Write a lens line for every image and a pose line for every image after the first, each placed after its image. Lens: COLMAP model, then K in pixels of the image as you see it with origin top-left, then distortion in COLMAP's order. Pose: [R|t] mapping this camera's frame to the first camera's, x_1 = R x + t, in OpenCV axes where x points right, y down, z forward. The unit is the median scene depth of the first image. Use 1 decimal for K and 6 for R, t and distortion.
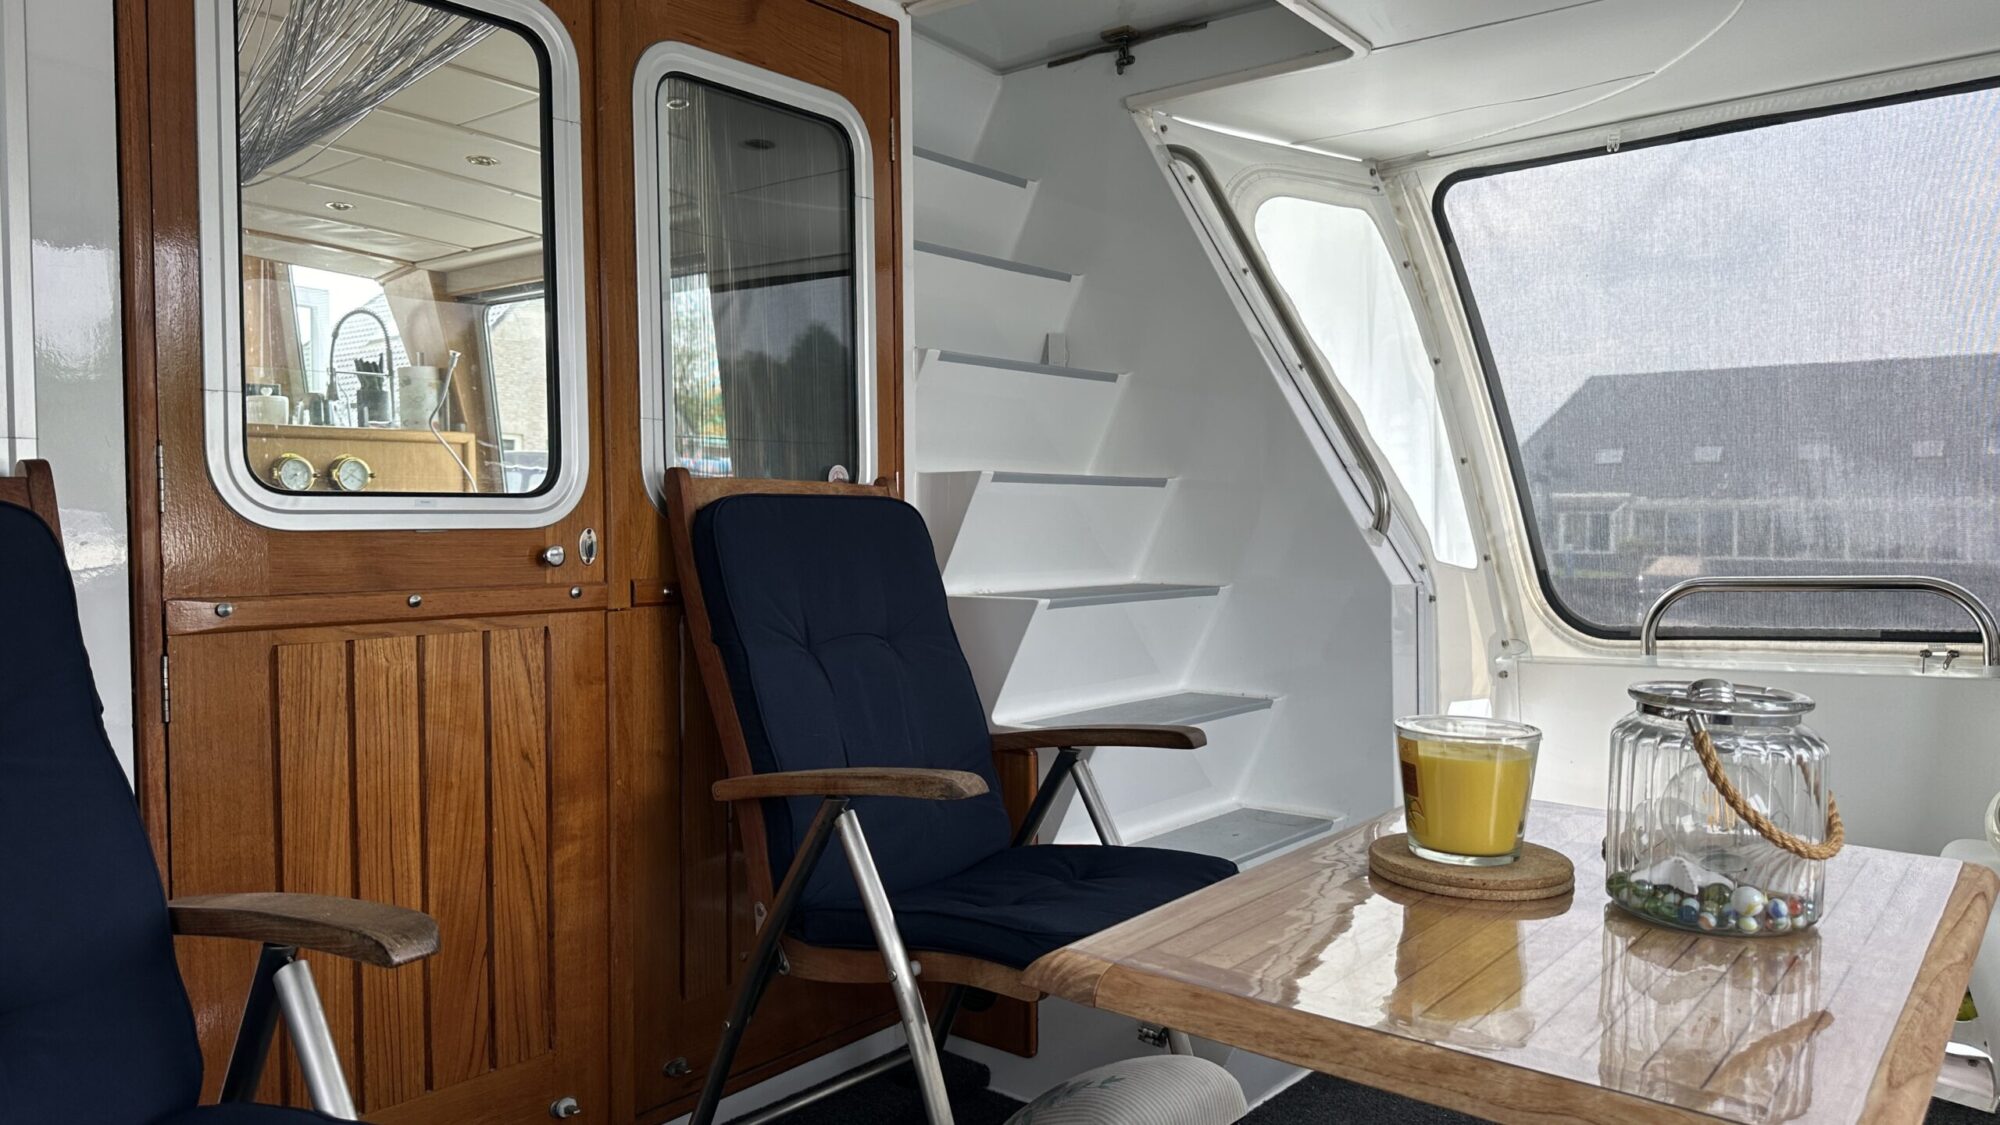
lens RADIAL K [[1418.5, 0, 1007.5], [0, 1418.5, 591.4], [0, 0, 1]] dist [0.090360, -0.143388]
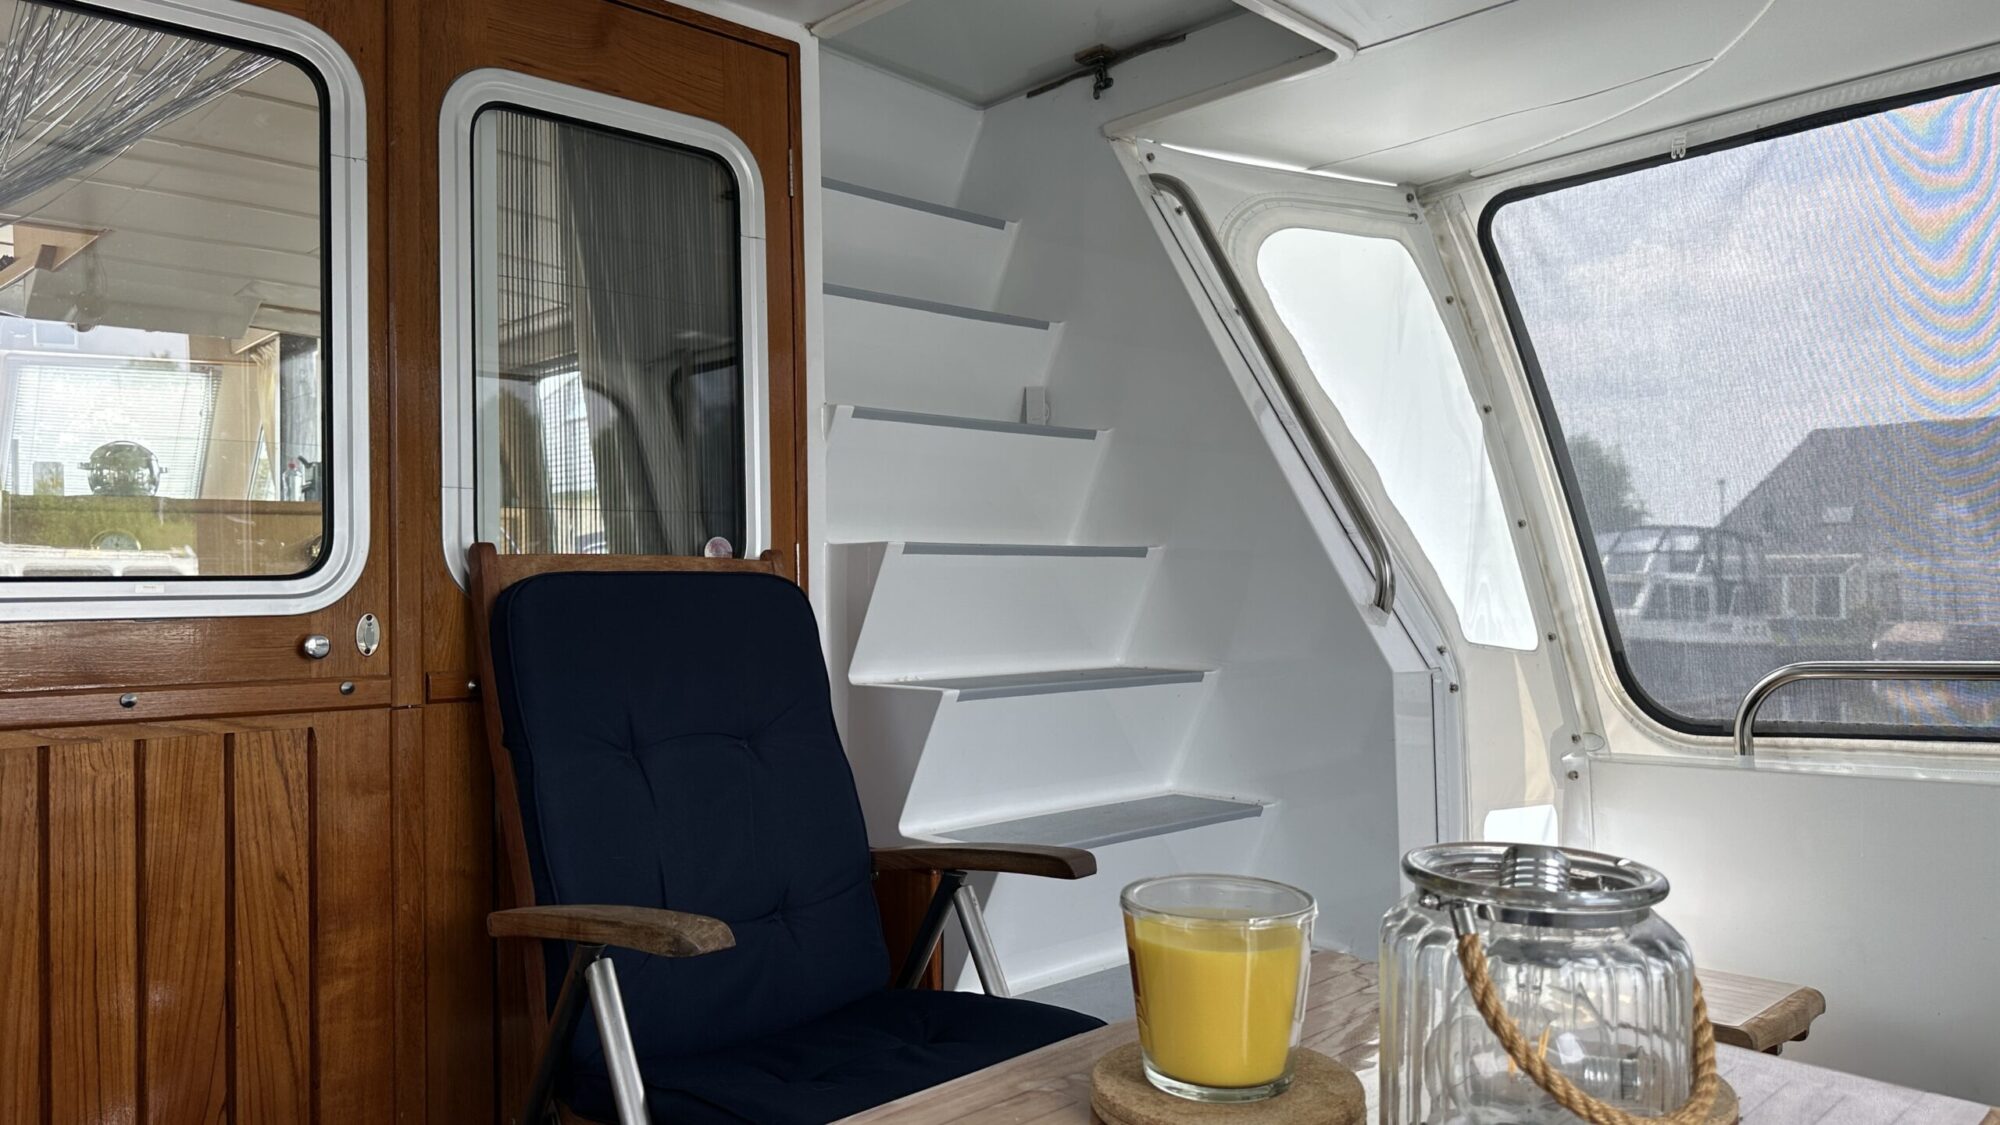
lens RADIAL K [[1424.3, 0, 1001.5], [0, 1424.3, 591.0], [0, 0, 1]] dist [0.067207, -0.094161]
pose [[0.990981, -0.006234, -0.133860, 0.171582], [-0.000184, 0.998853, -0.047879, -0.013291], [0.134005, 0.047472, 0.989843, 0.147929]]
